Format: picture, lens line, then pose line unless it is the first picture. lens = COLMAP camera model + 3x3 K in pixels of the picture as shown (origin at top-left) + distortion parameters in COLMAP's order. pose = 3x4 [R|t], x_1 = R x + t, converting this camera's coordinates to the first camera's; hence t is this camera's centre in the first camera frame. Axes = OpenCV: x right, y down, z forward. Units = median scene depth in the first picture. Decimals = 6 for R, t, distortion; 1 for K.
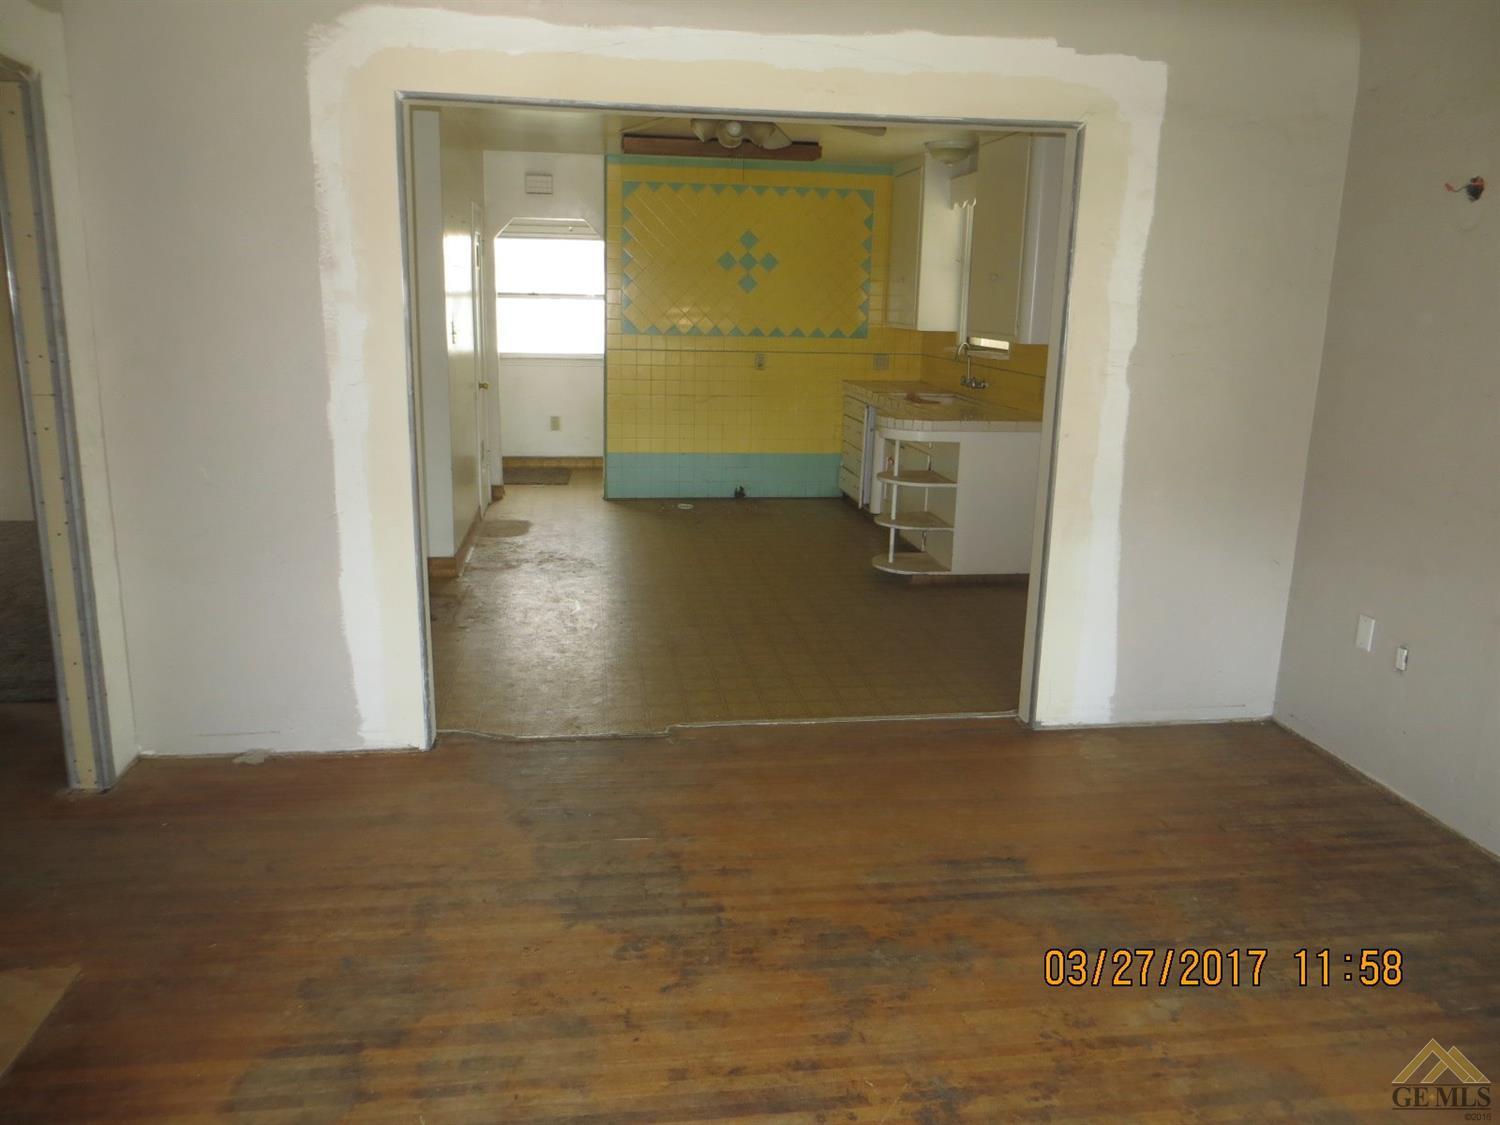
lens RADIAL K [[1139.1, 0, 747.5], [0, 1139.1, 563.2], [0, 0, 1]] dist [-0.009443, -0.001997]
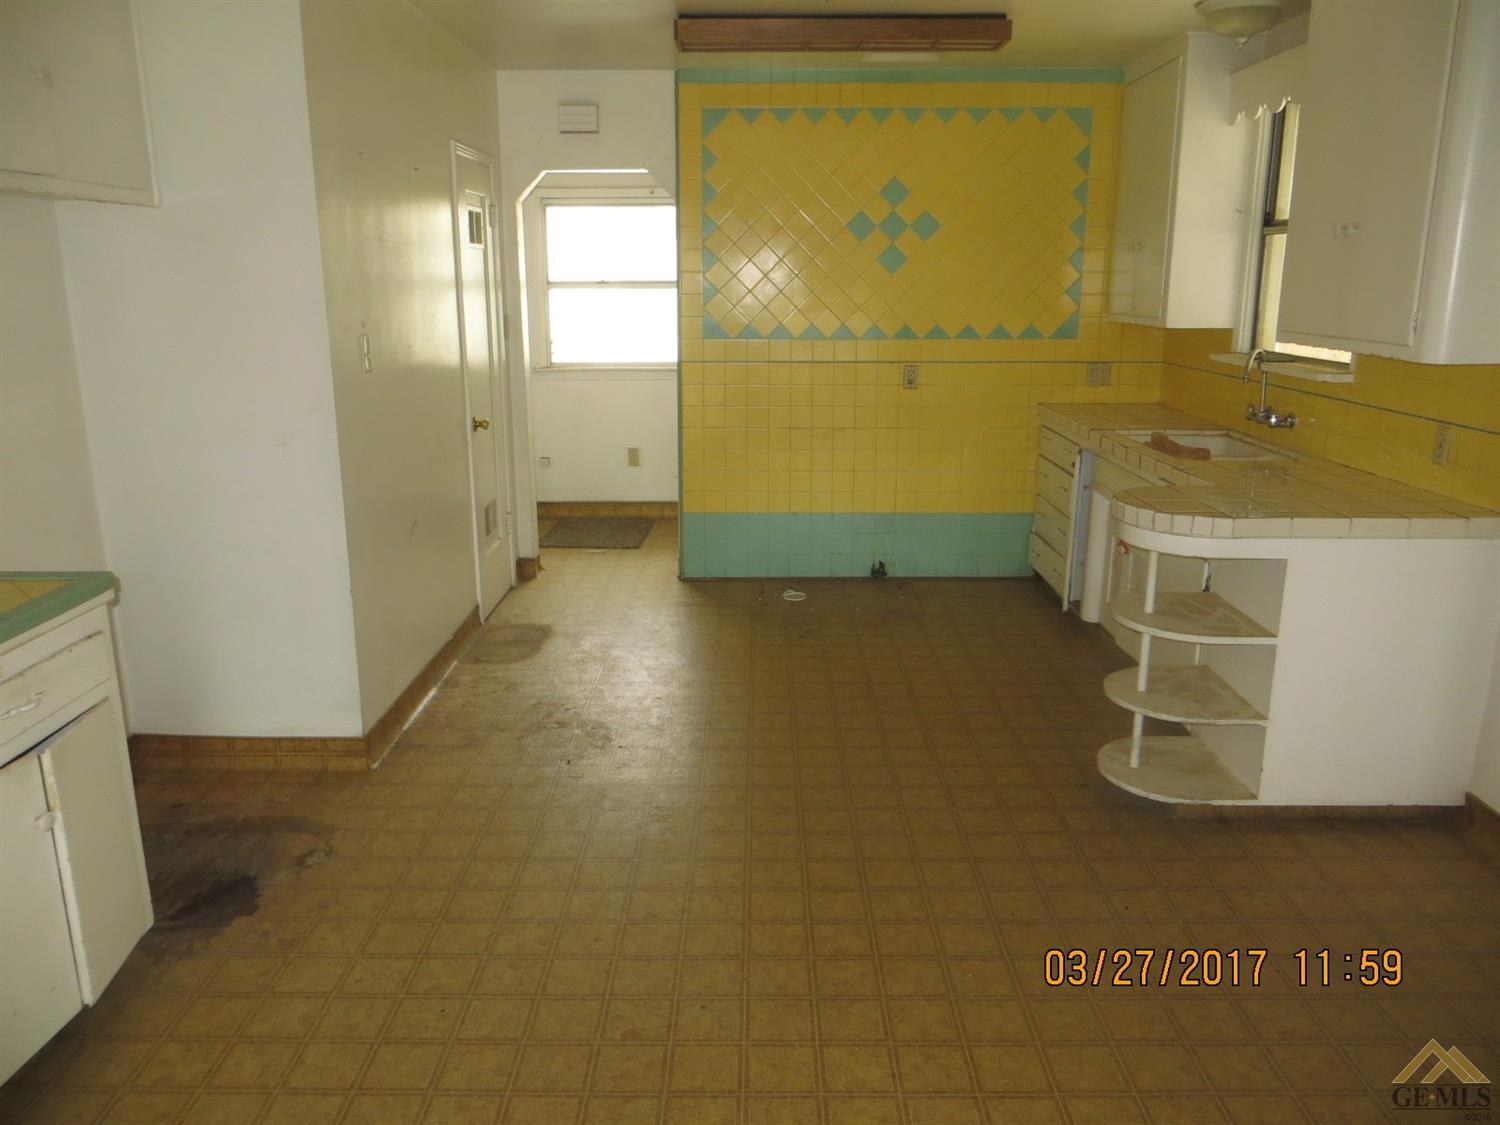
lens RADIAL K [[1139.1, 0, 747.4], [0, 1139.1, 557.9], [0, 0, 1]] dist [-0.009443, -0.001997]
pose [[0.988480, 0.013196, -0.150775, 0.019059], [-0.011949, 0.999887, 0.009170, -0.079174], [0.150879, -0.007263, 0.988526, 0.341447]]
